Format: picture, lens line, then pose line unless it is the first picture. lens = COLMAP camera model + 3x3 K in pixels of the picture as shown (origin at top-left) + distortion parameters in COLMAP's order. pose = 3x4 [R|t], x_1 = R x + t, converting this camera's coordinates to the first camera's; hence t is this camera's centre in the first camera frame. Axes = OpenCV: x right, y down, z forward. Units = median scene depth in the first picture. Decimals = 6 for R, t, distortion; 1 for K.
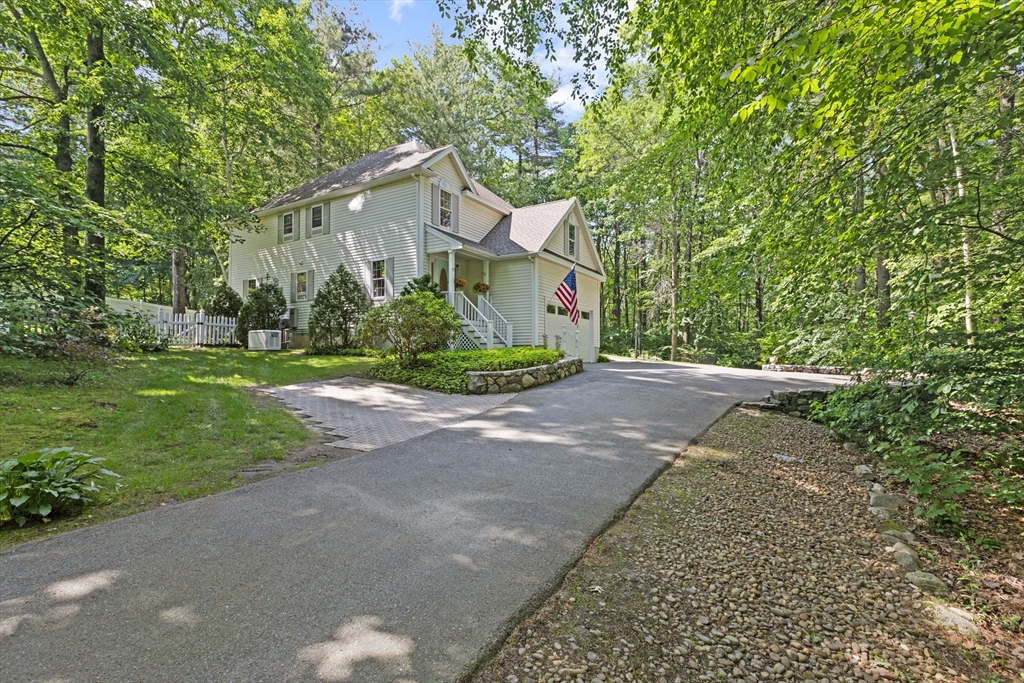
lens RADIAL K [[459.1, 0, 509.9], [0, 459.1, 339.2], [0, 0, 1]] dist [0.001414, 0.000070]
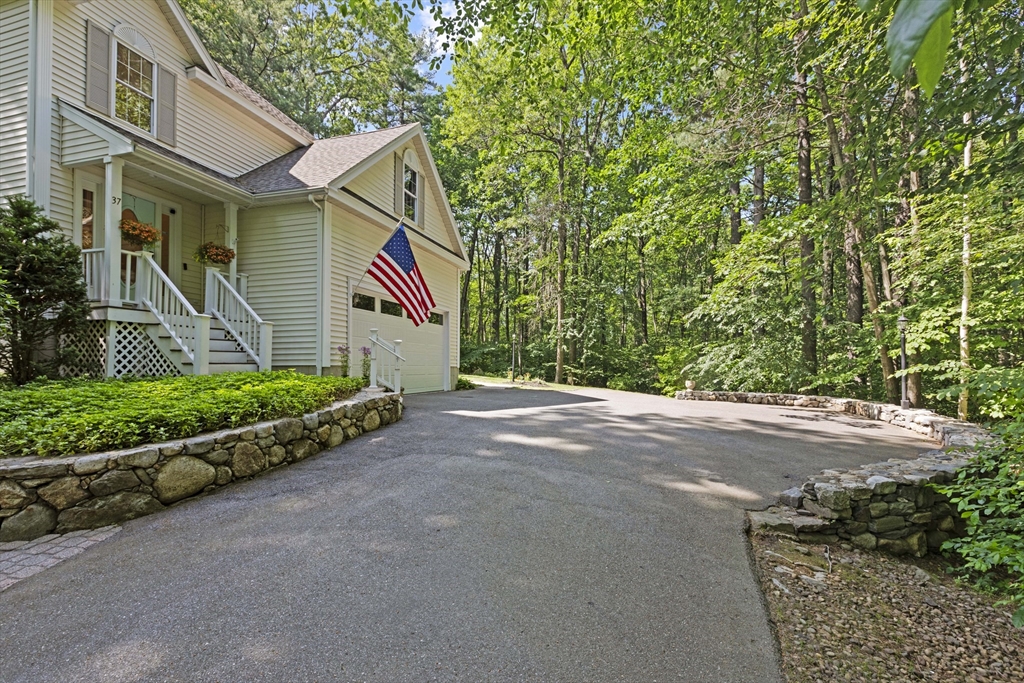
lens RADIAL K [[463.2, 0, 512.0], [0, 463.2, 341.5], [0, 0, 1]] dist [0.003654, -0.000232]
pose [[0.968239, 0.013423, 0.249668, 0.129366], [-0.006569, 0.999579, -0.028264, -0.001280], [-0.249942, 0.025726, 0.967919, 0.417534]]
